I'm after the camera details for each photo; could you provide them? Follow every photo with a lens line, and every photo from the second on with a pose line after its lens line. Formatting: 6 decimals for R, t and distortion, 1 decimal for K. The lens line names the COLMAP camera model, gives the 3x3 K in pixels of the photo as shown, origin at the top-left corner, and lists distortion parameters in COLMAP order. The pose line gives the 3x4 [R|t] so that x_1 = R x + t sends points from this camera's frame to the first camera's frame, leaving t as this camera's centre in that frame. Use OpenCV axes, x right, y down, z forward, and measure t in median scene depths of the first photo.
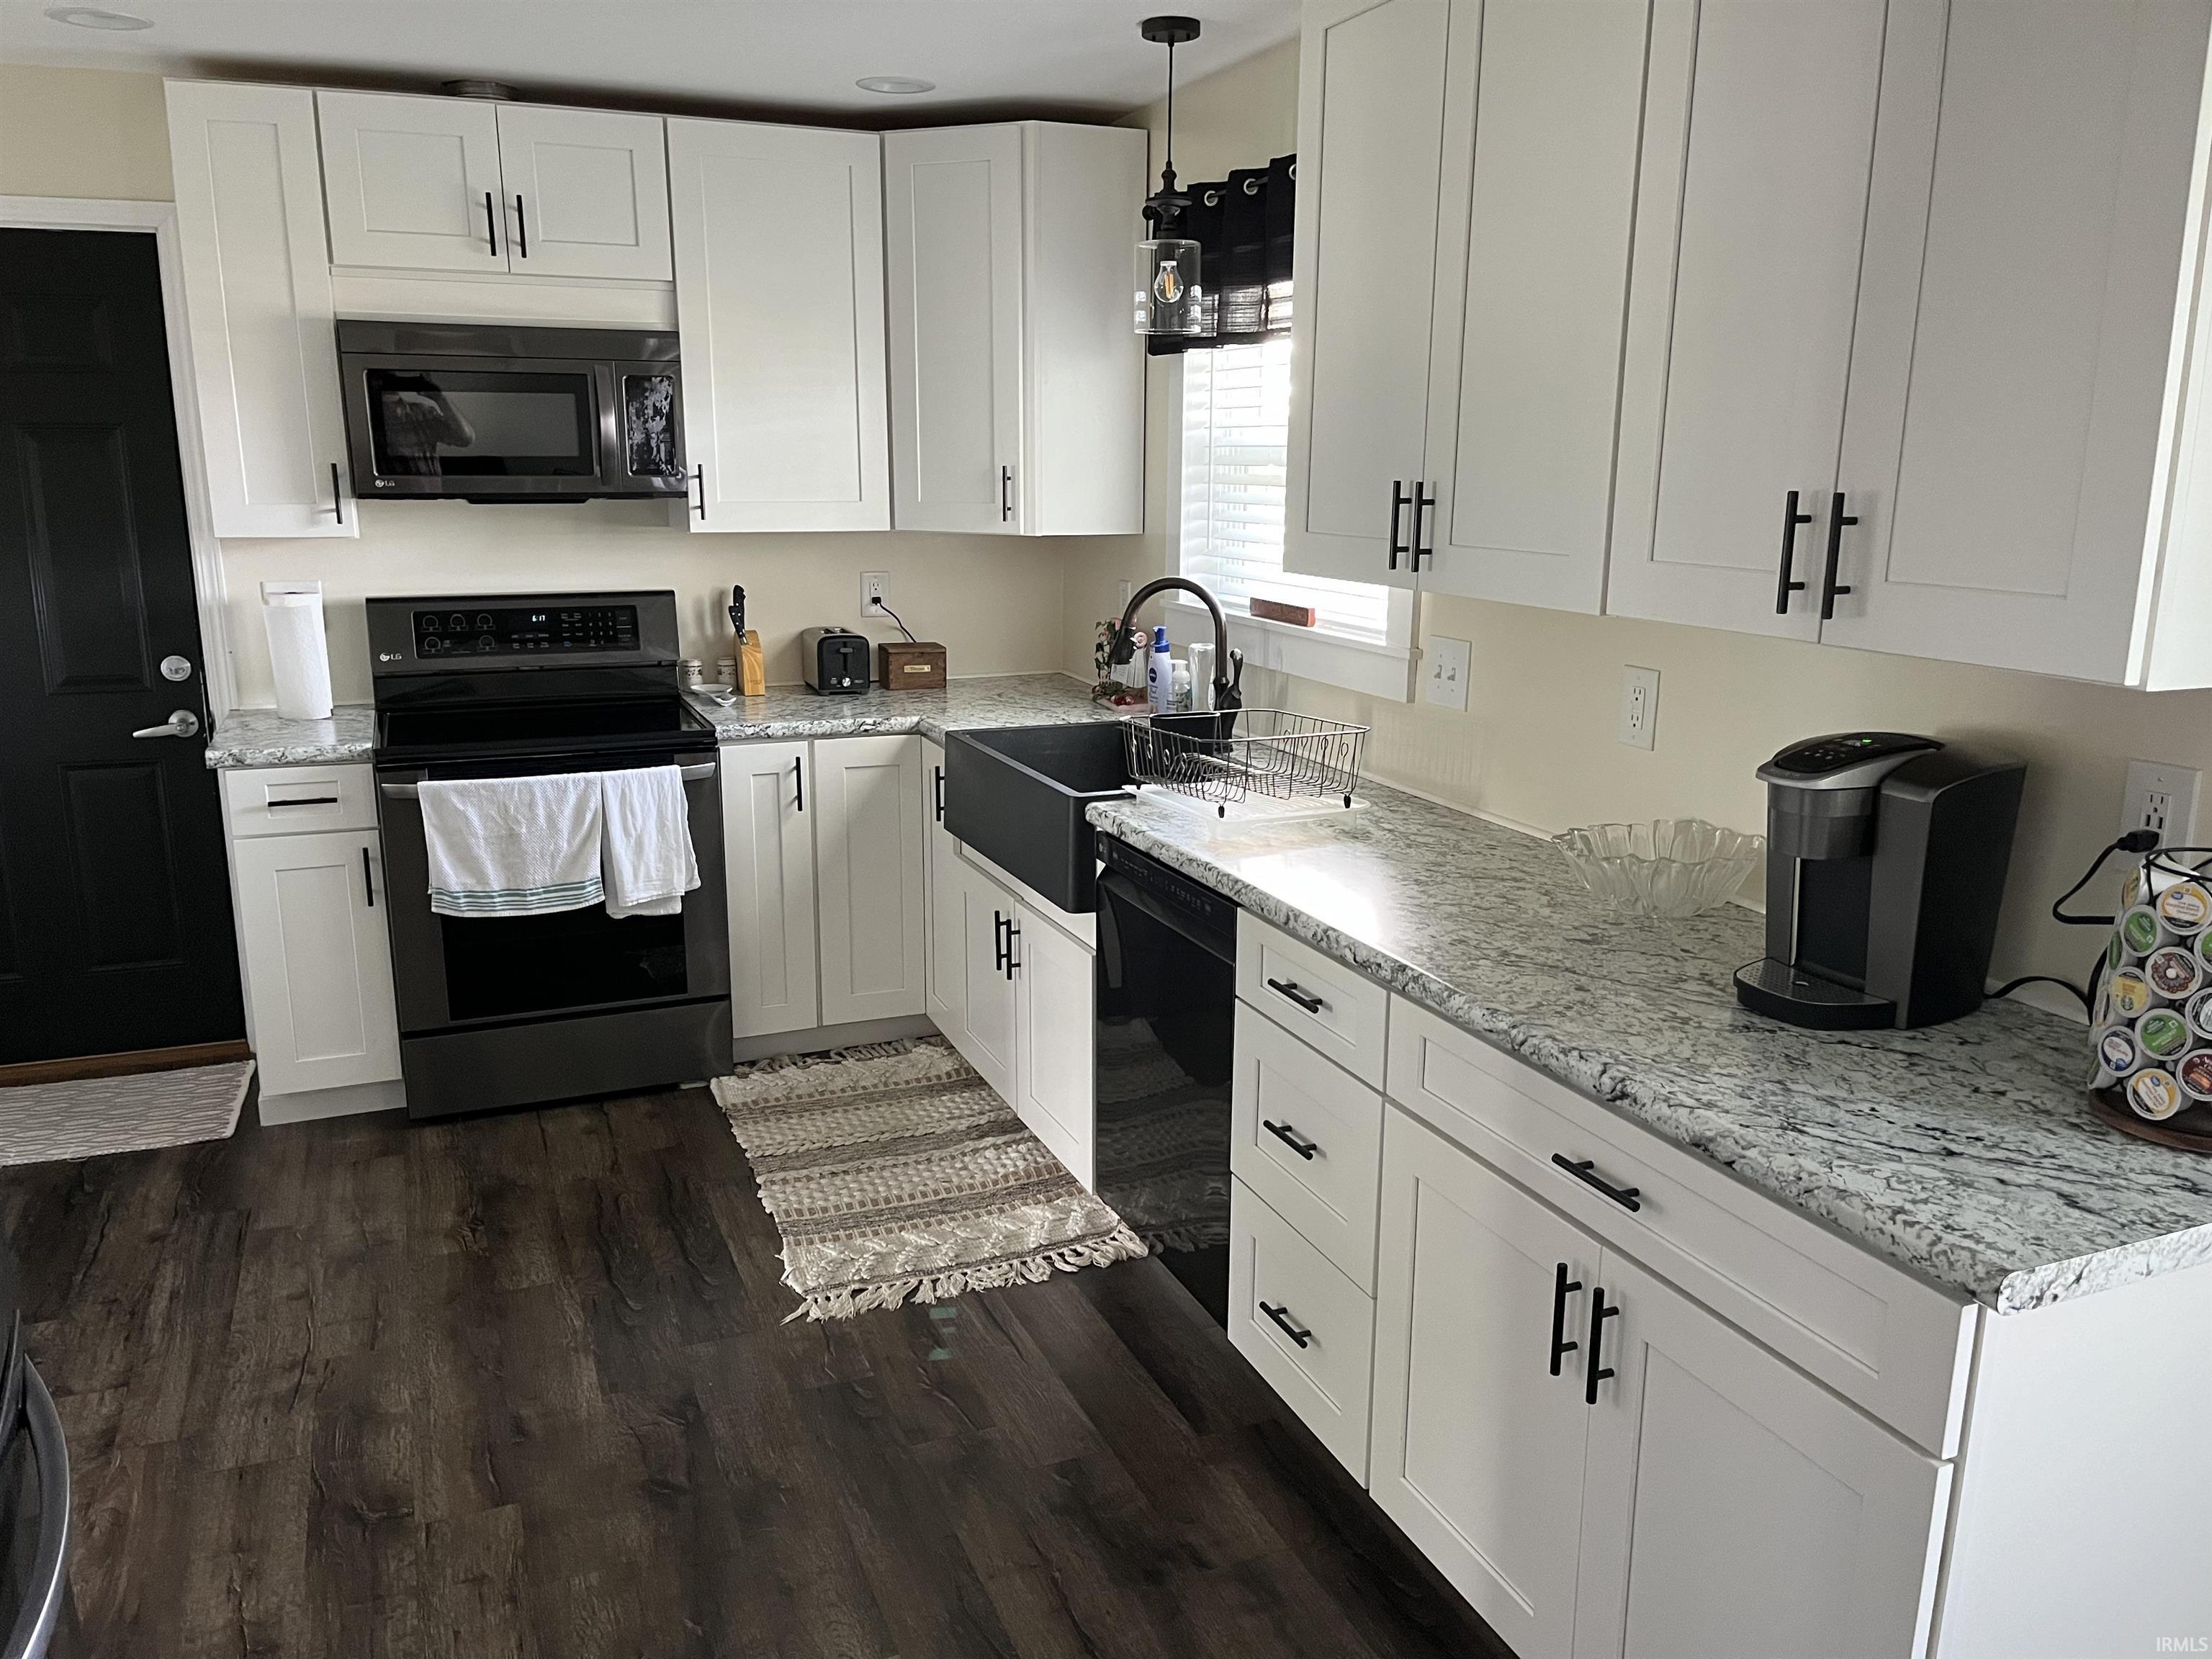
lens RADIAL K [[1657.1, 0, 1106.0], [0, 1657.1, 829.5], [0, 0, 1]] dist [0.060012, -0.083304]
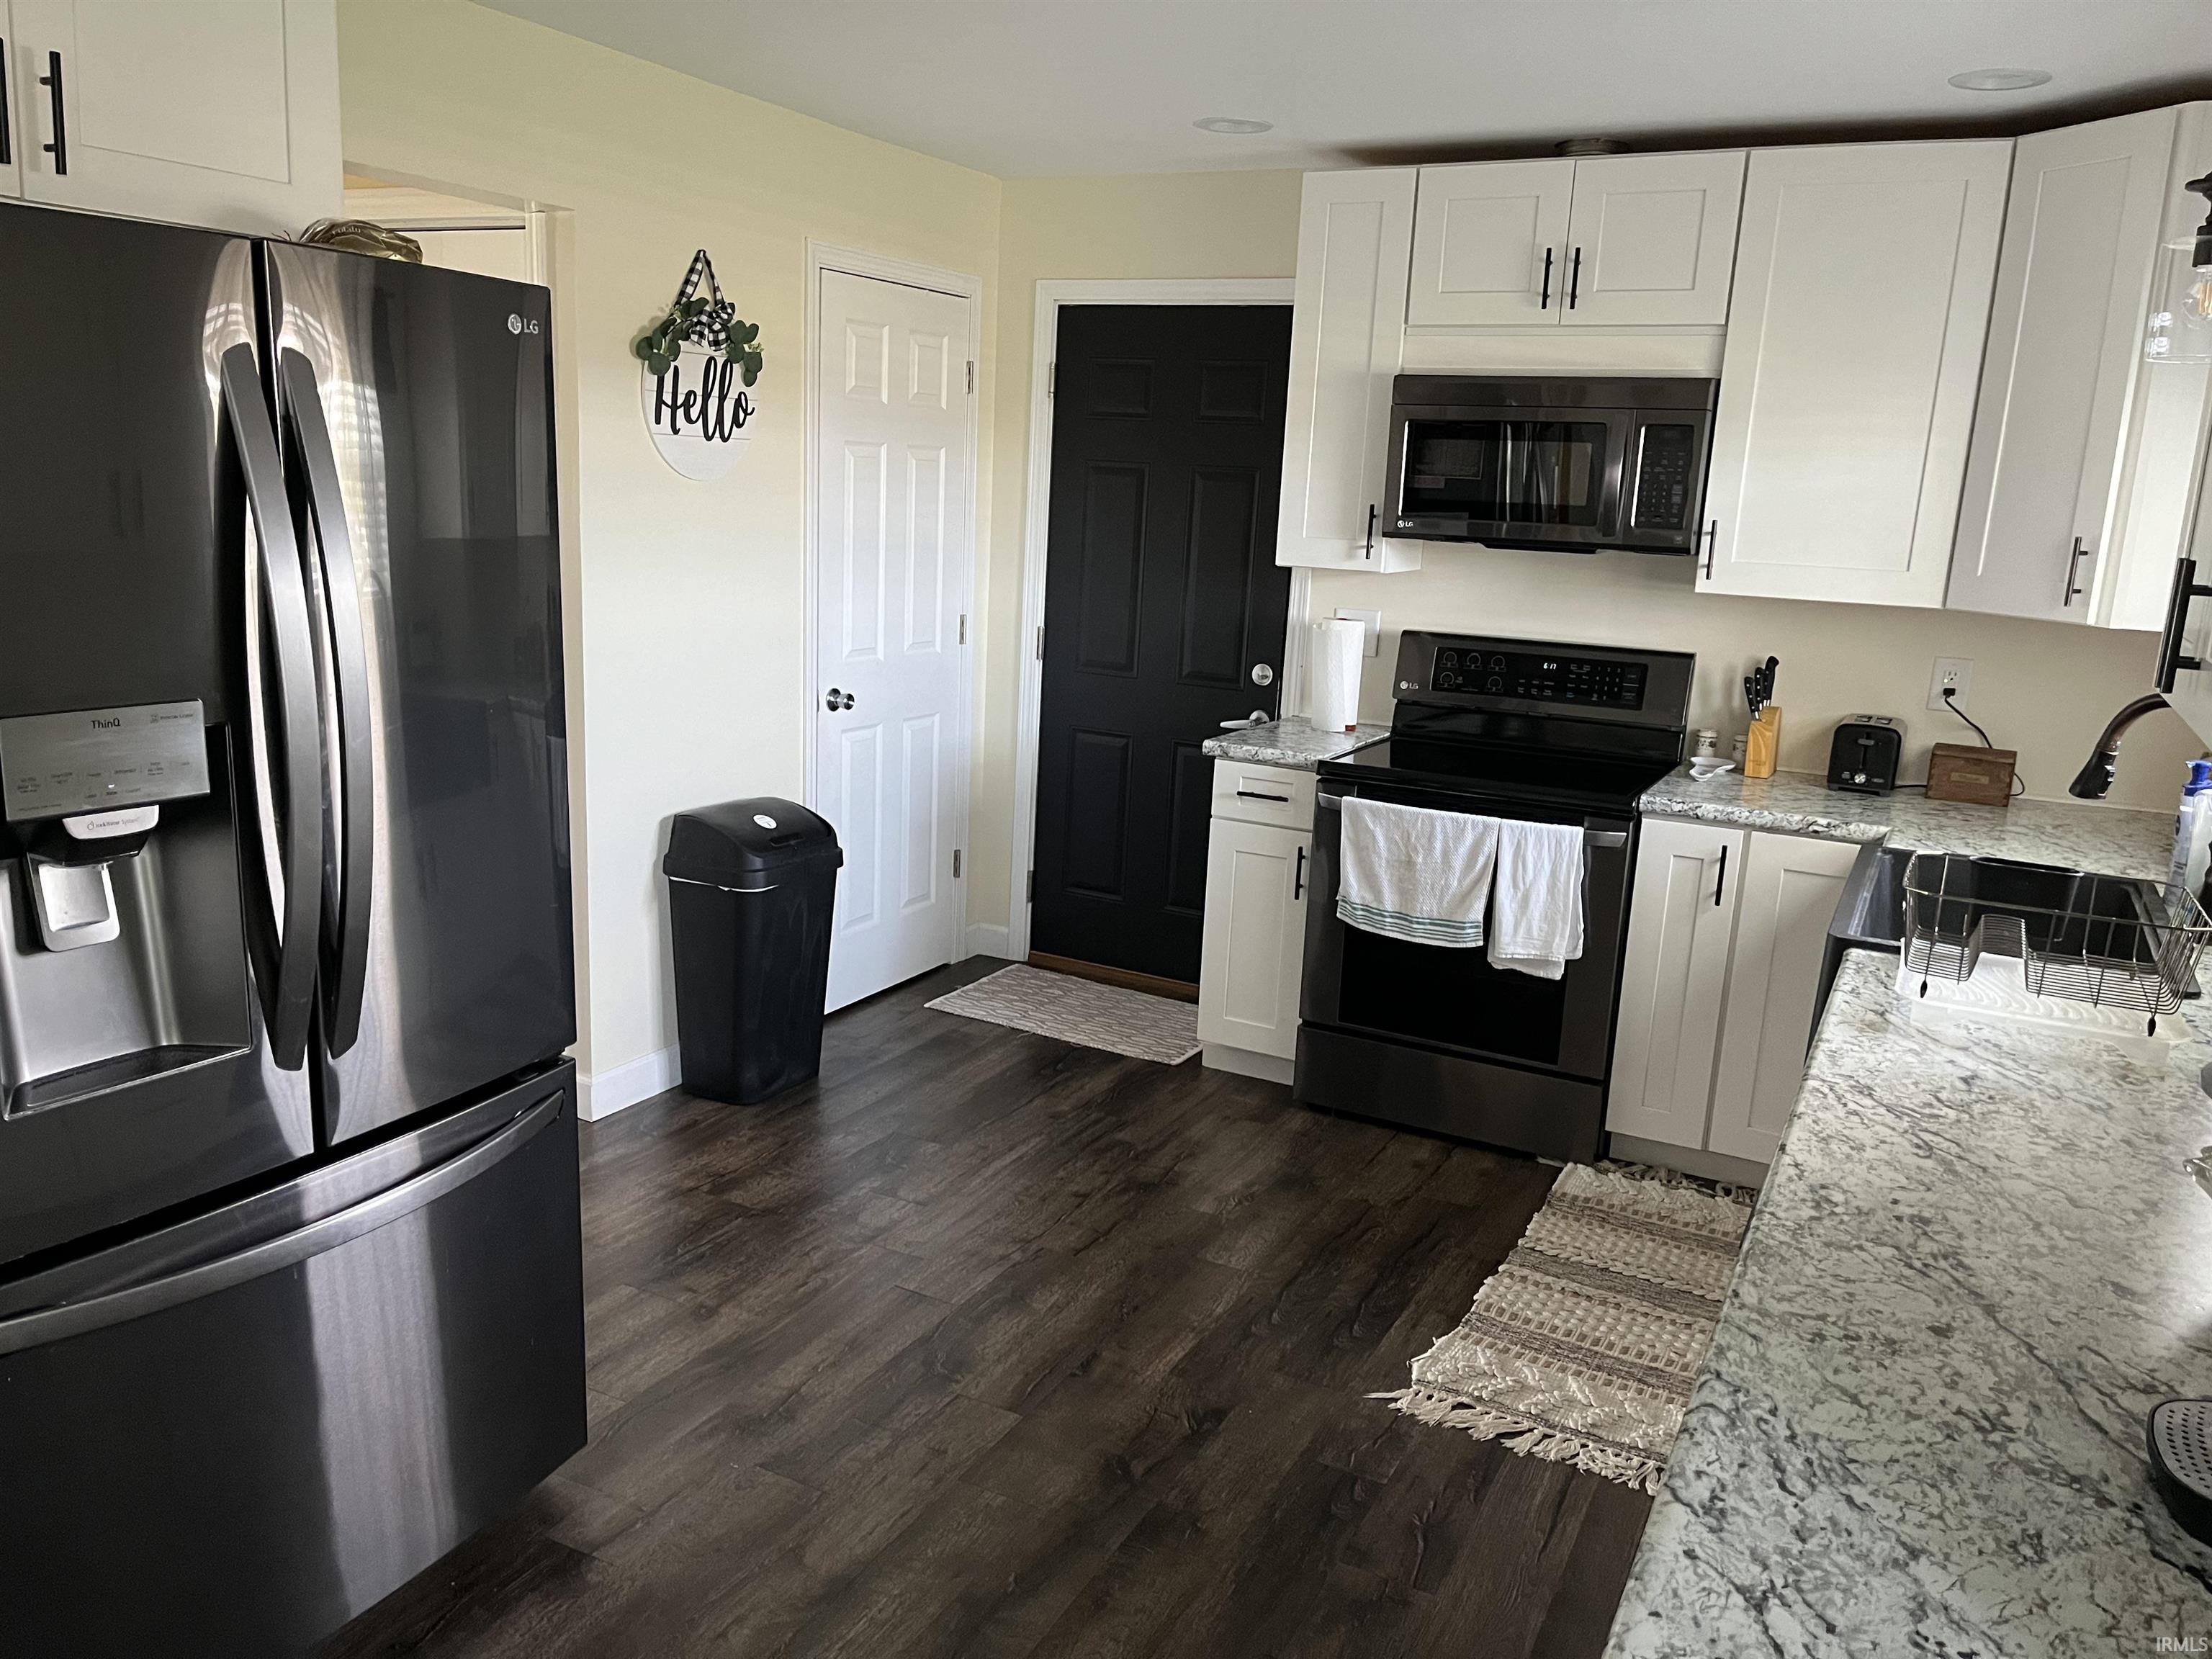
lens RADIAL K [[1657.1, 0, 1106.0], [0, 1657.1, 829.5], [0, 0, 1]] dist [0.060012, -0.083304]
pose [[0.640024, 0.182283, -0.746420, 0.282635], [-0.213535, 0.975380, 0.055100, -0.032053], [0.738087, 0.124122, 0.663190, 0.166575]]
